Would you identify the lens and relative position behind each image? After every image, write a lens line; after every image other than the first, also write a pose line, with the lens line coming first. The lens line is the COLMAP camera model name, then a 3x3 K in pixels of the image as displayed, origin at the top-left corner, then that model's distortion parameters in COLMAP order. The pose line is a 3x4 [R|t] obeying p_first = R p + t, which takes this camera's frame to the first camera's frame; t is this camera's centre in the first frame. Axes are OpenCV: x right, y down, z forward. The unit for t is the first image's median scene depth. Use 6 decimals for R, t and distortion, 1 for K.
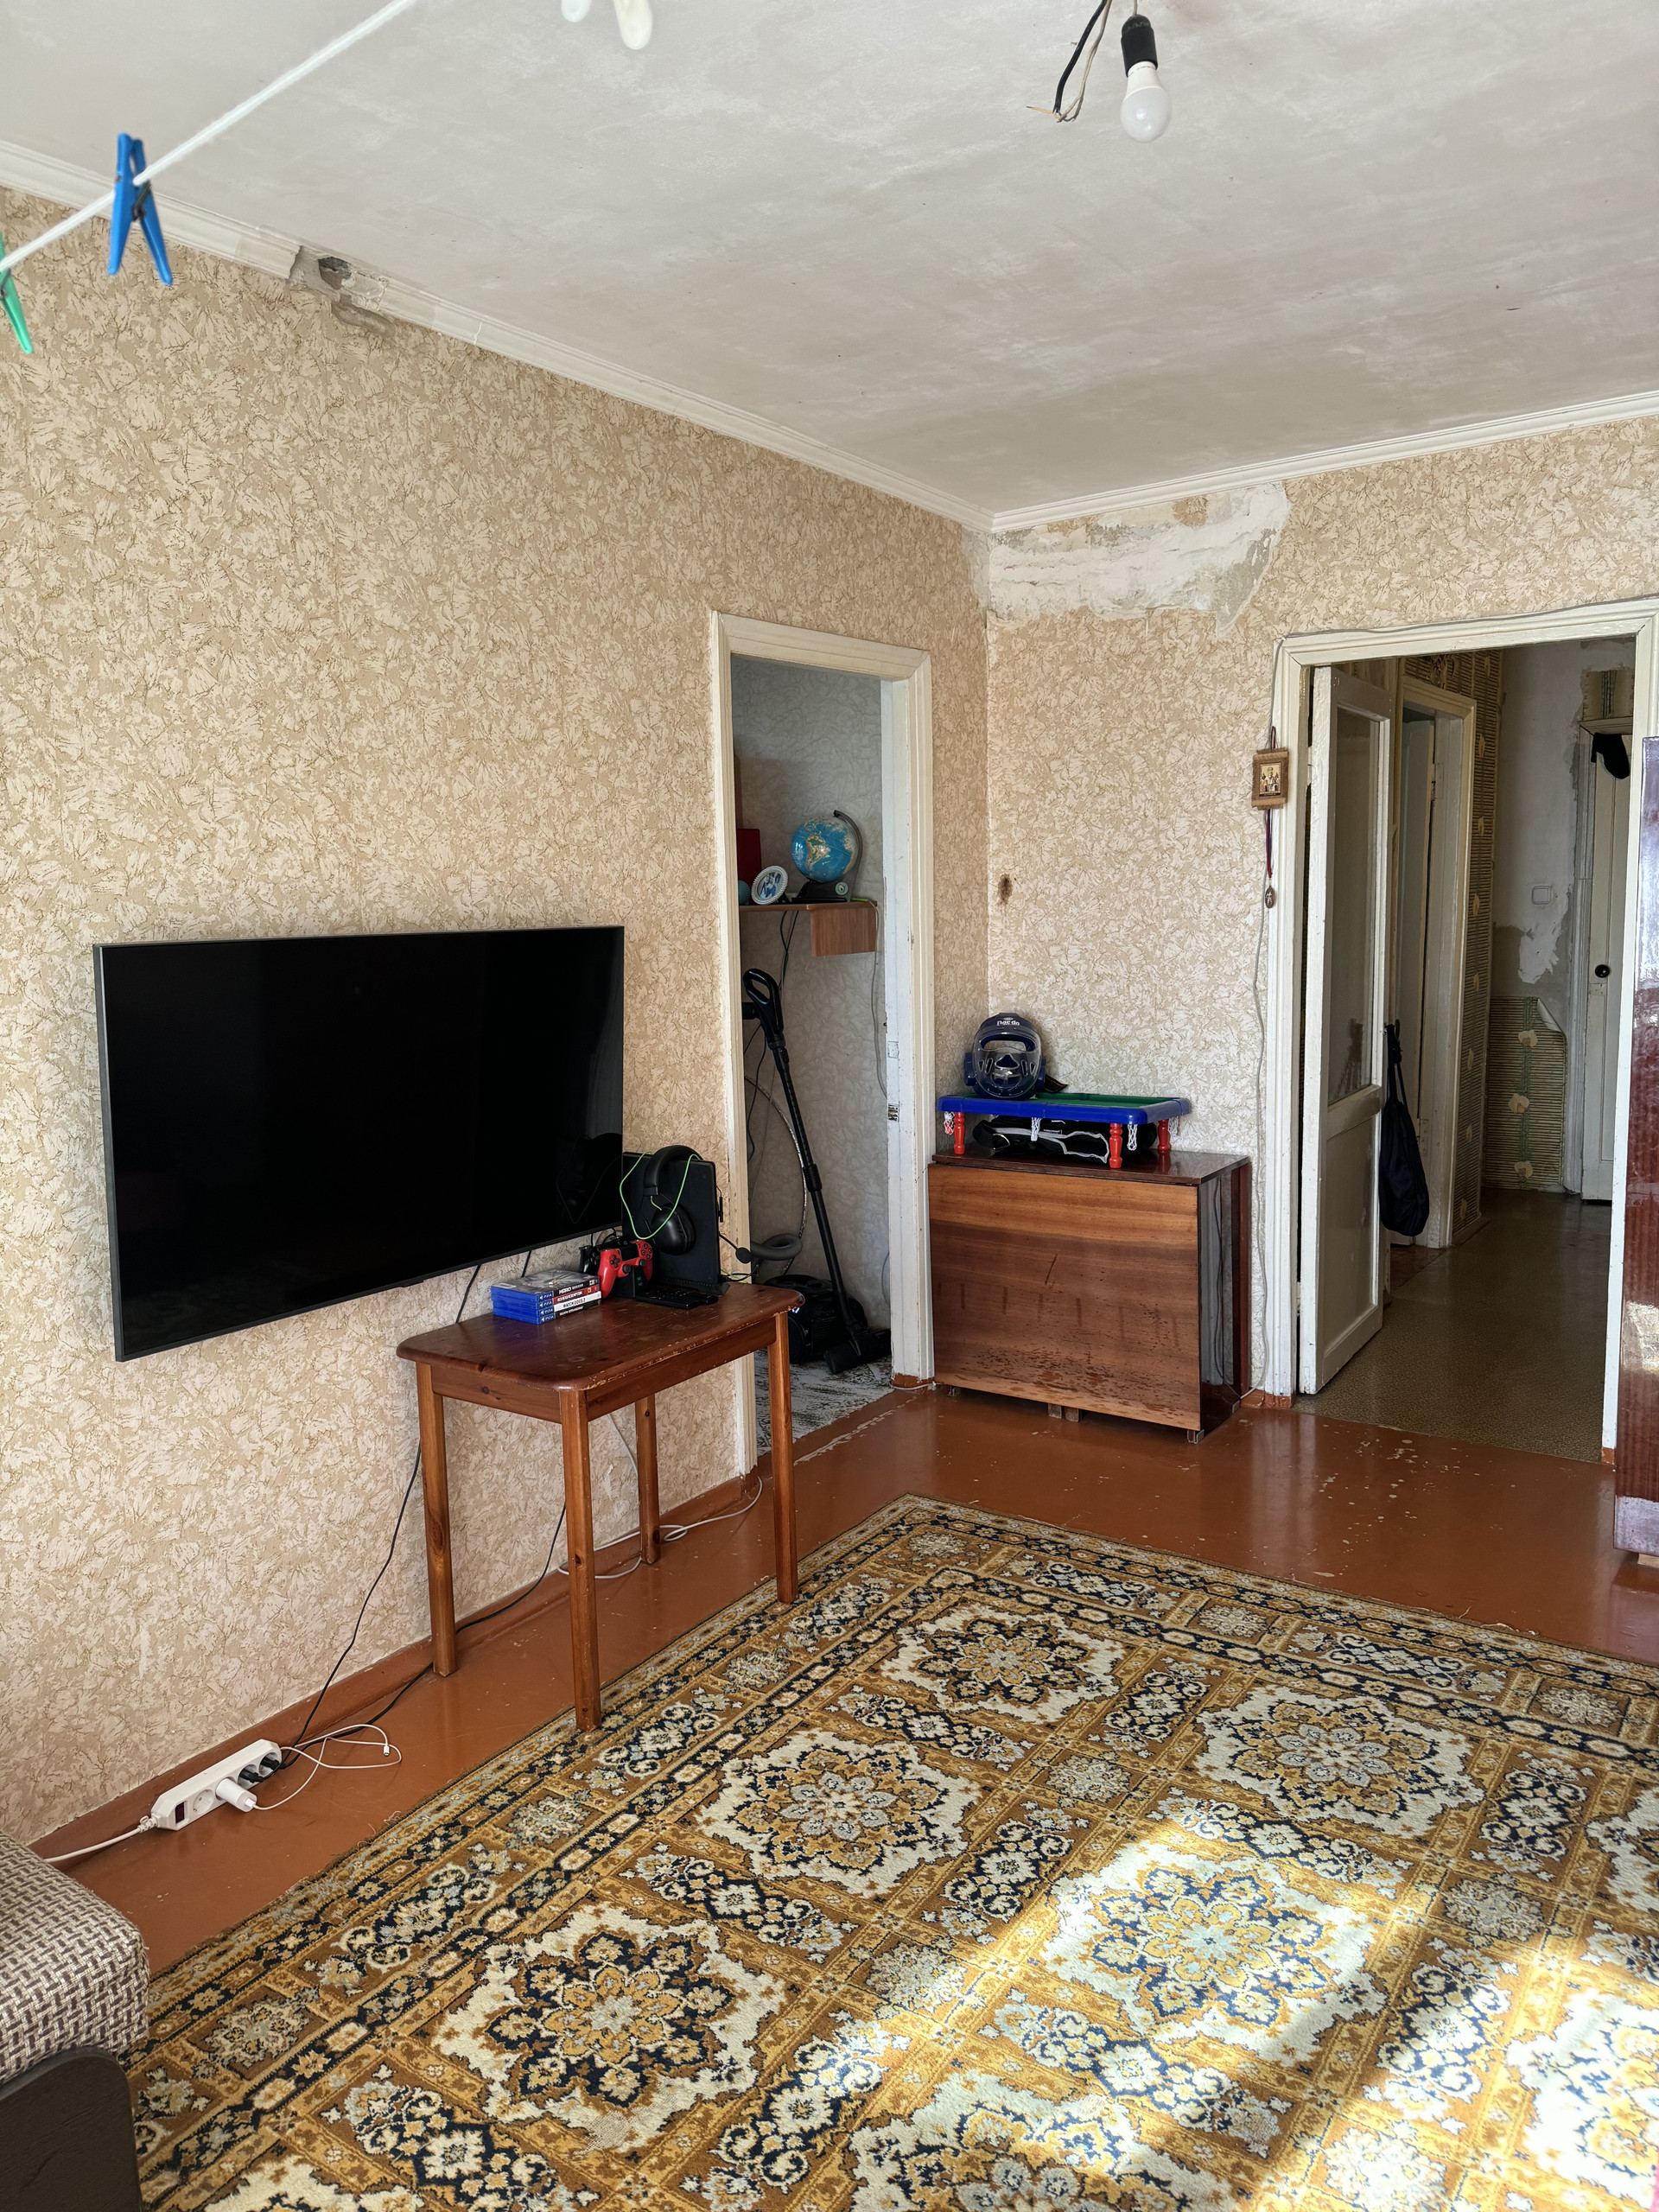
lens RADIAL K [[1572.0, 0, 820.0], [0, 1572.0, 1117.7], [0, 0, 1]] dist [0.084728, -0.118087]
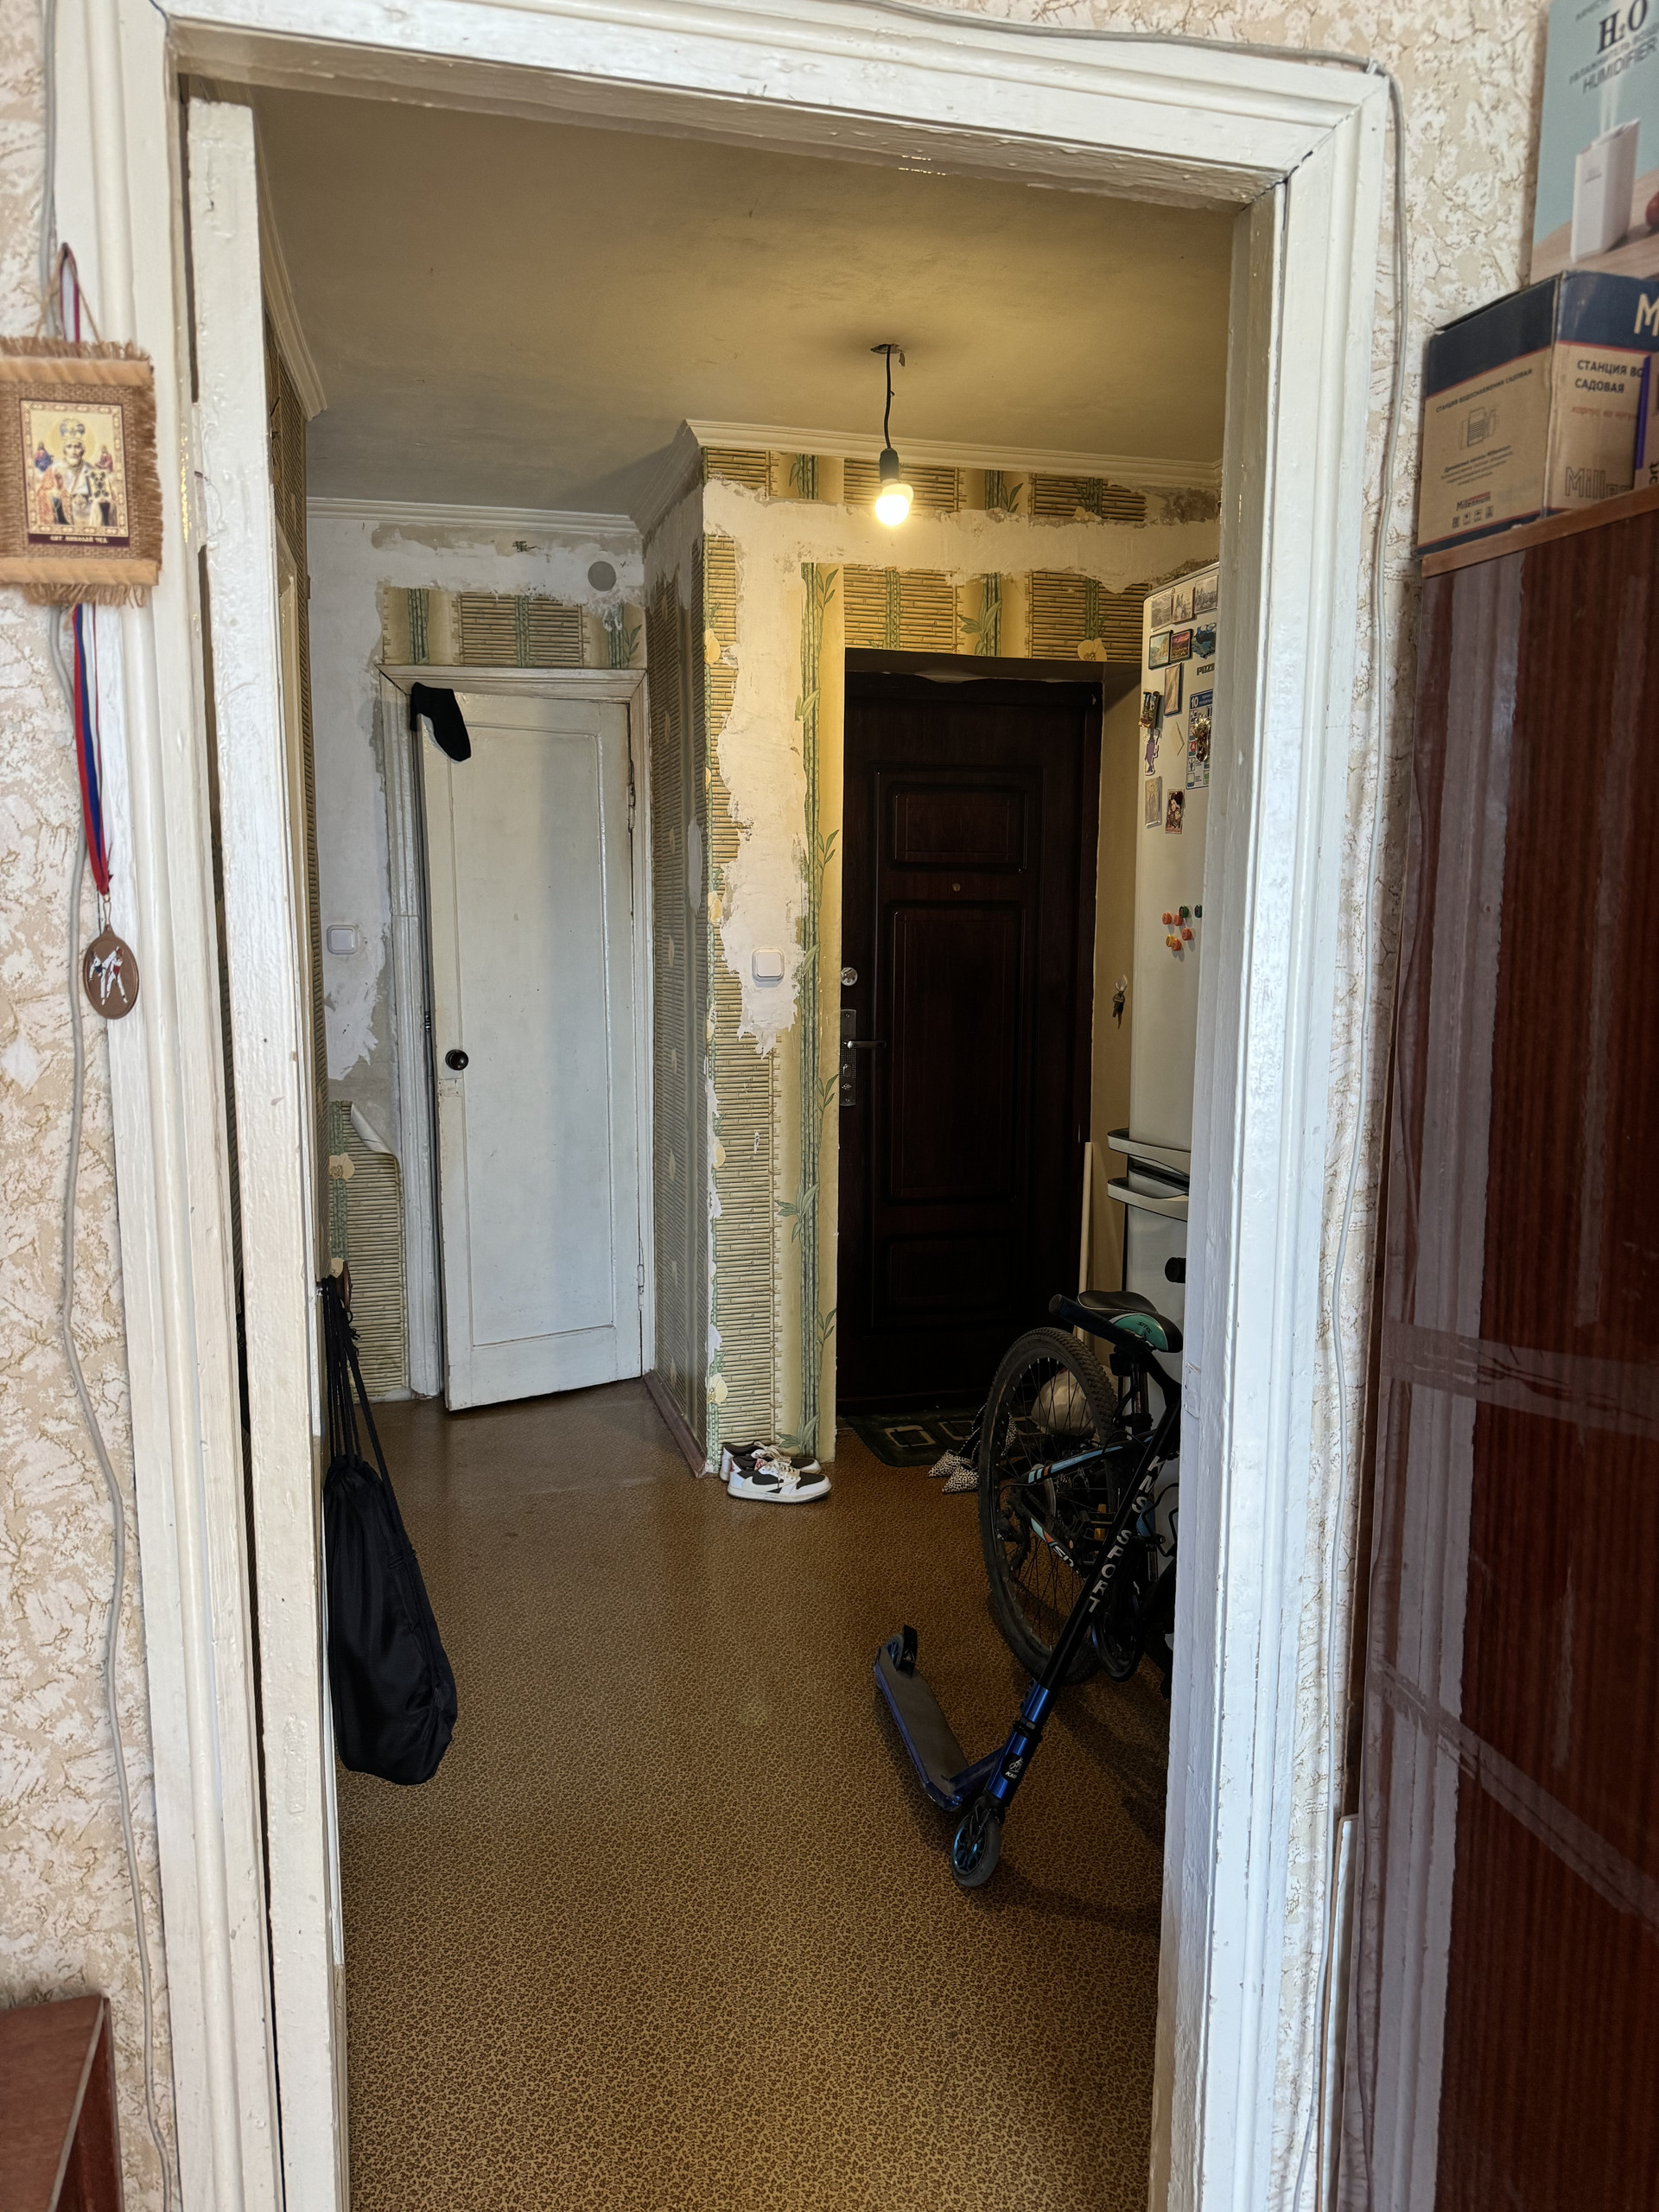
lens RADIAL K [[1572.0, 0, 820.0], [0, 1572.0, 1117.7], [0, 0, 1]] dist [0.084728, -0.118087]
pose [[0.652741, -0.075380, 0.753822, 0.250676], [0.088234, 0.995830, 0.023178, -0.167648], [-0.752426, 0.051383, 0.656670, 1.122789]]
